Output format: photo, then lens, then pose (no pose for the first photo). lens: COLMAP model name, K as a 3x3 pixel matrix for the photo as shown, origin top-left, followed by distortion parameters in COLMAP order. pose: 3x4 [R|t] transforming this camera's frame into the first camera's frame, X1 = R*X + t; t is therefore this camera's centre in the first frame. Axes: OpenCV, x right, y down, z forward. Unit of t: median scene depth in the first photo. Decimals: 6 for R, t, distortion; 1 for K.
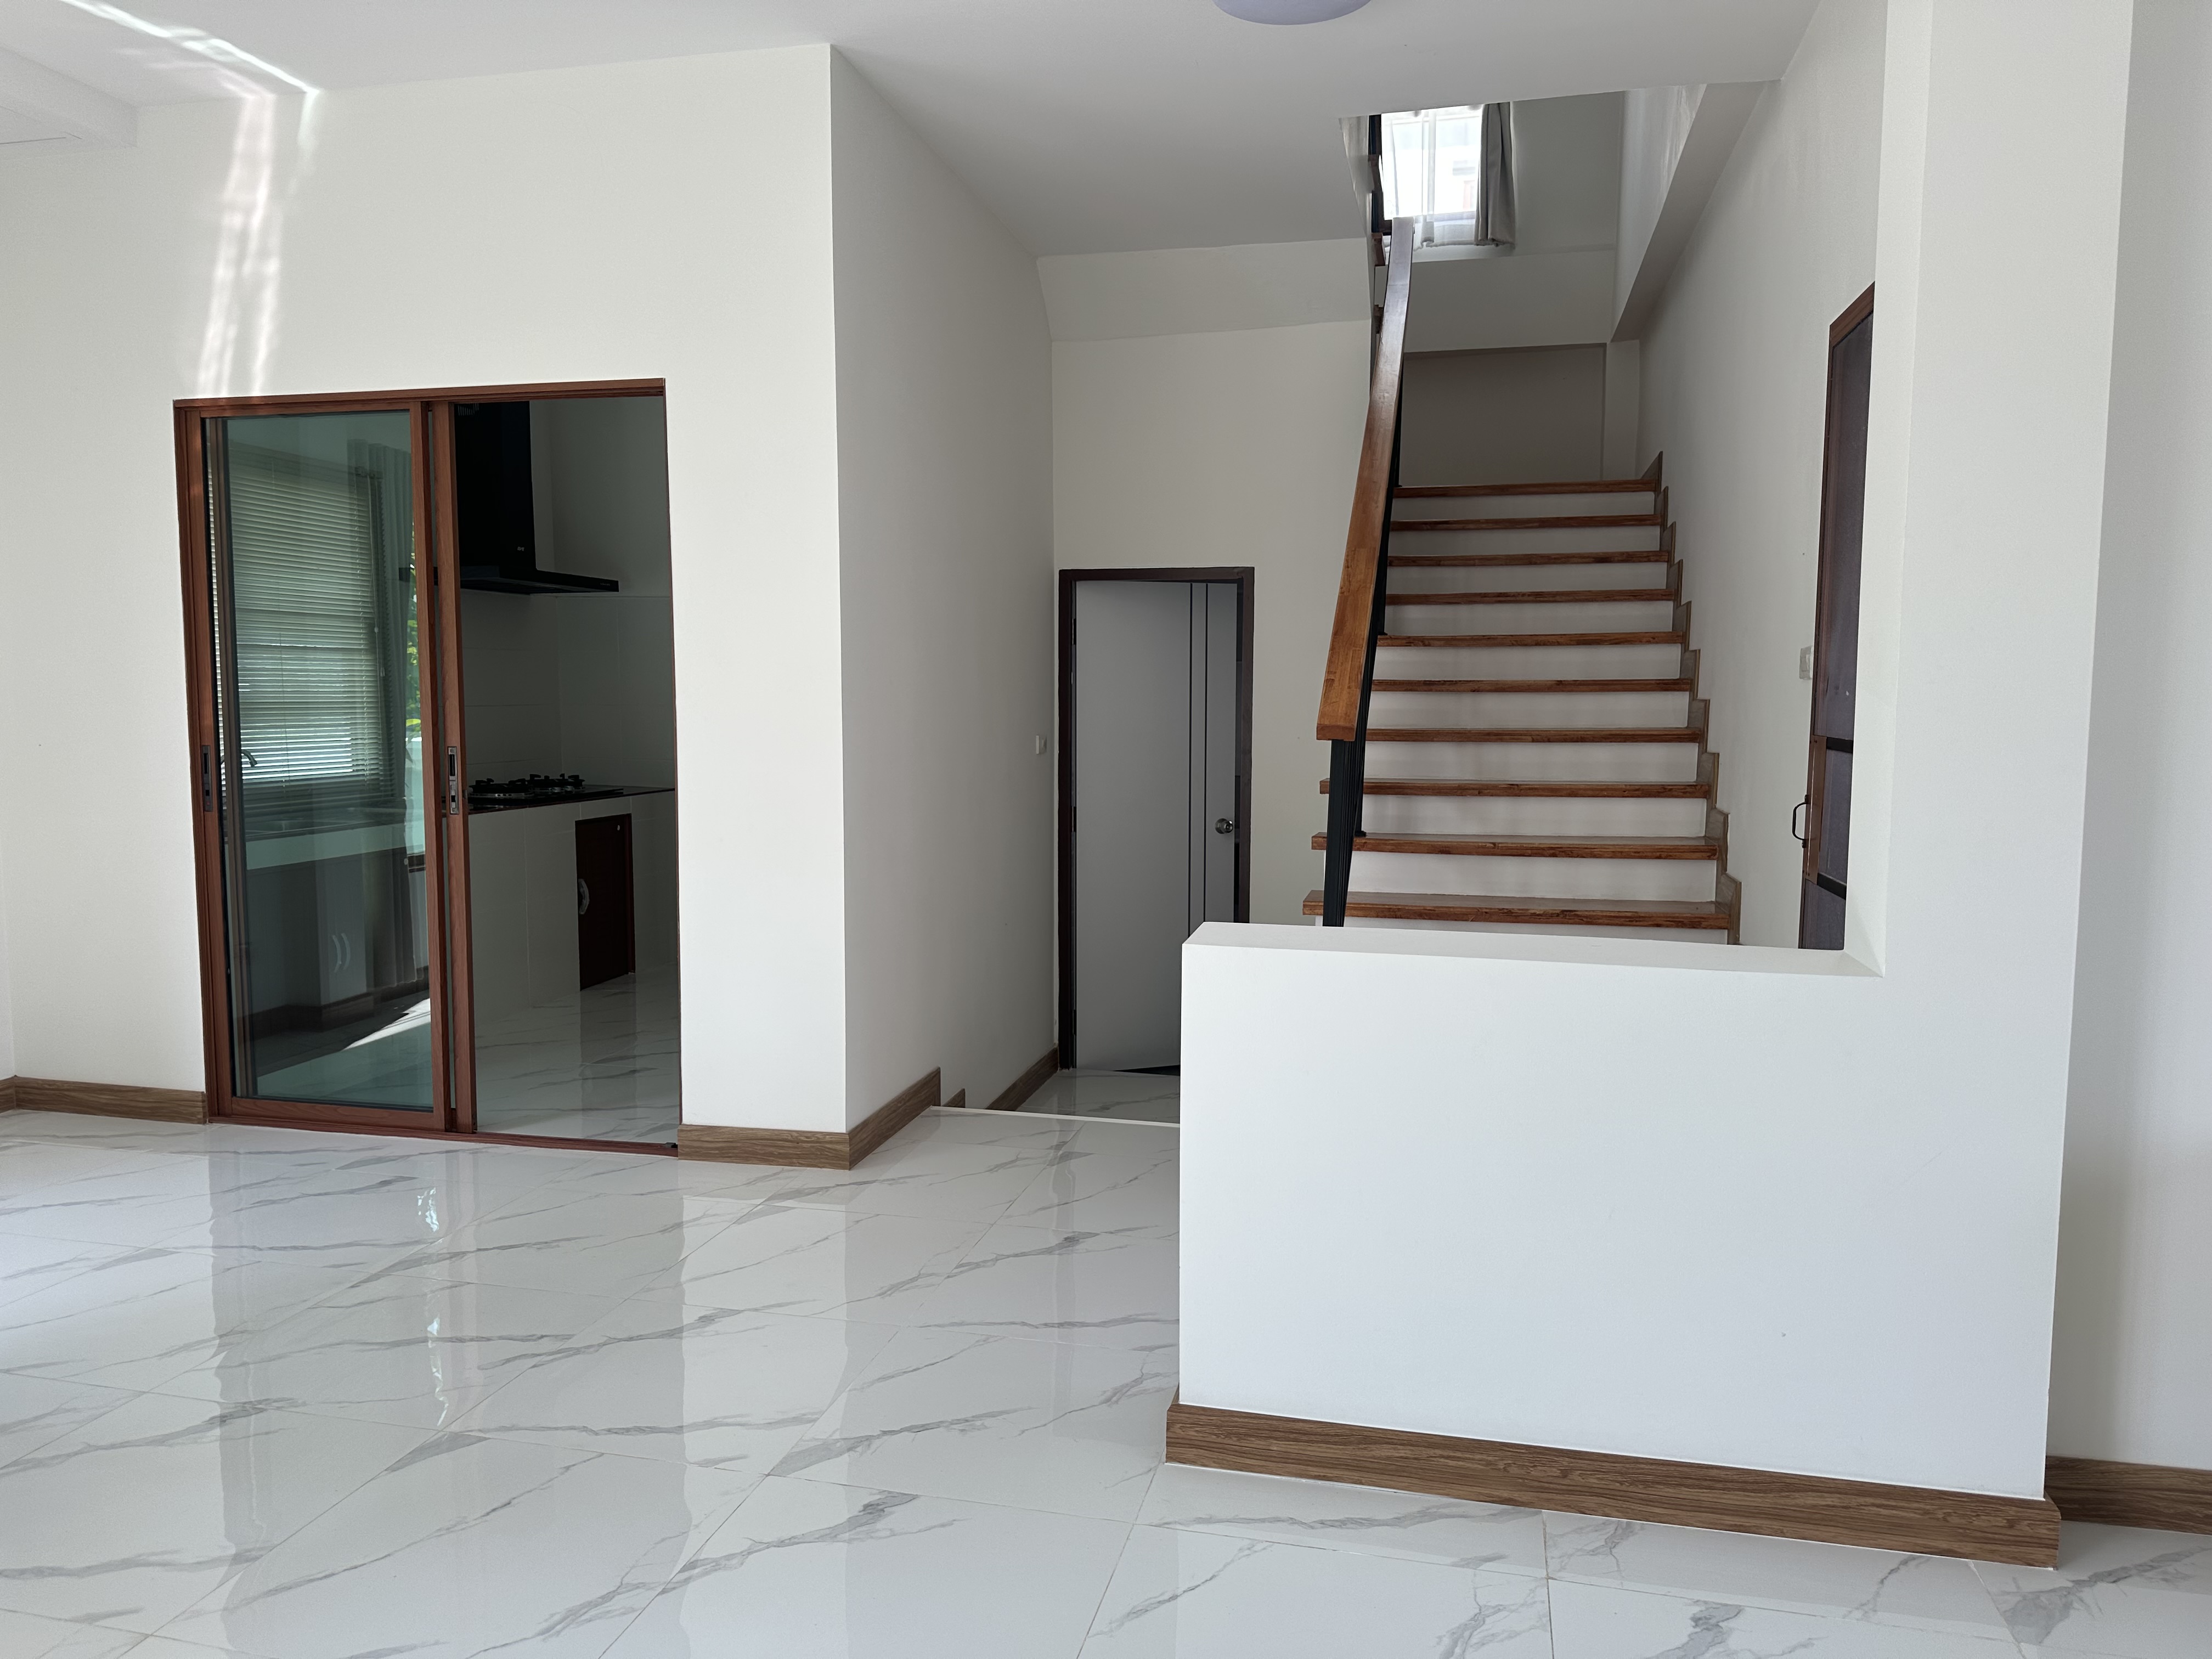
lens RADIAL K [[1562.3, 0, 1095.5], [0, 1562.3, 832.5], [0, 0, 1]] dist [0.028629, -0.030226]
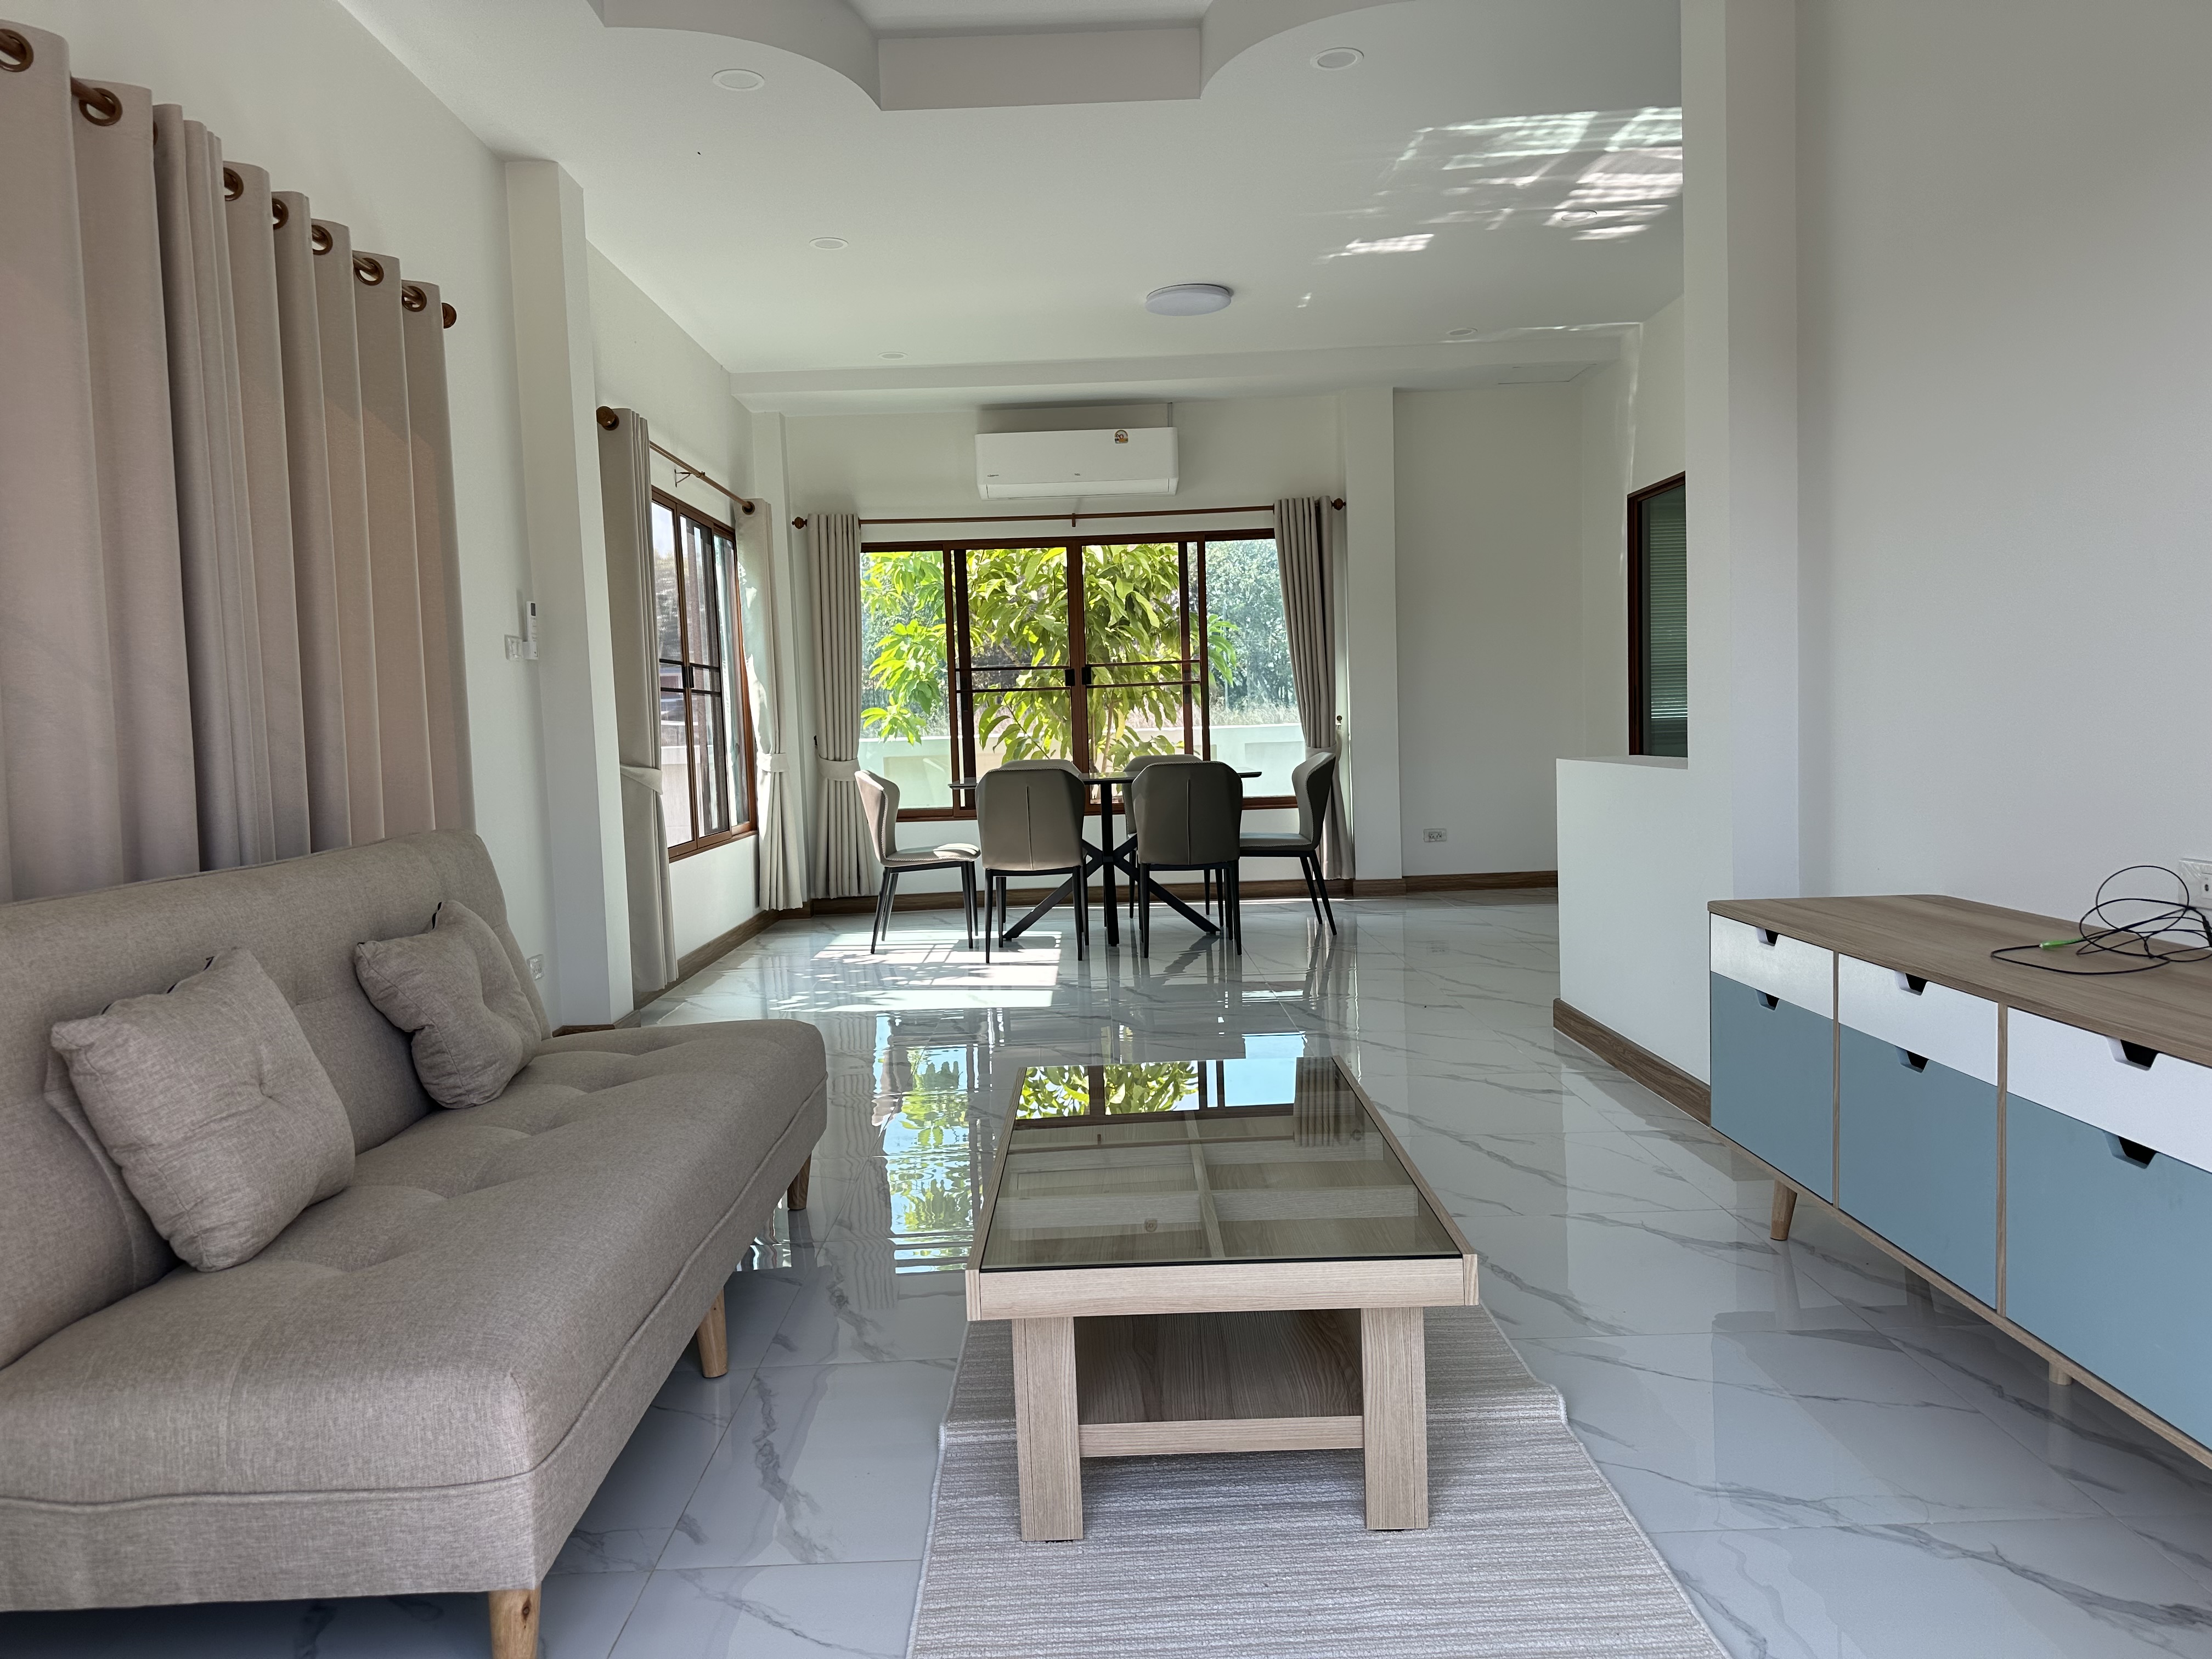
lens RADIAL K [[1562.3, 0, 1095.1], [0, 1562.3, 860.2], [0, 0, 1]] dist [0.028629, -0.030226]
pose [[0.243442, 0.073019, -0.967163, 1.047347], [-0.047650, 0.996858, 0.063267, 0.058252], [0.968744, 0.030683, 0.246156, -0.022631]]
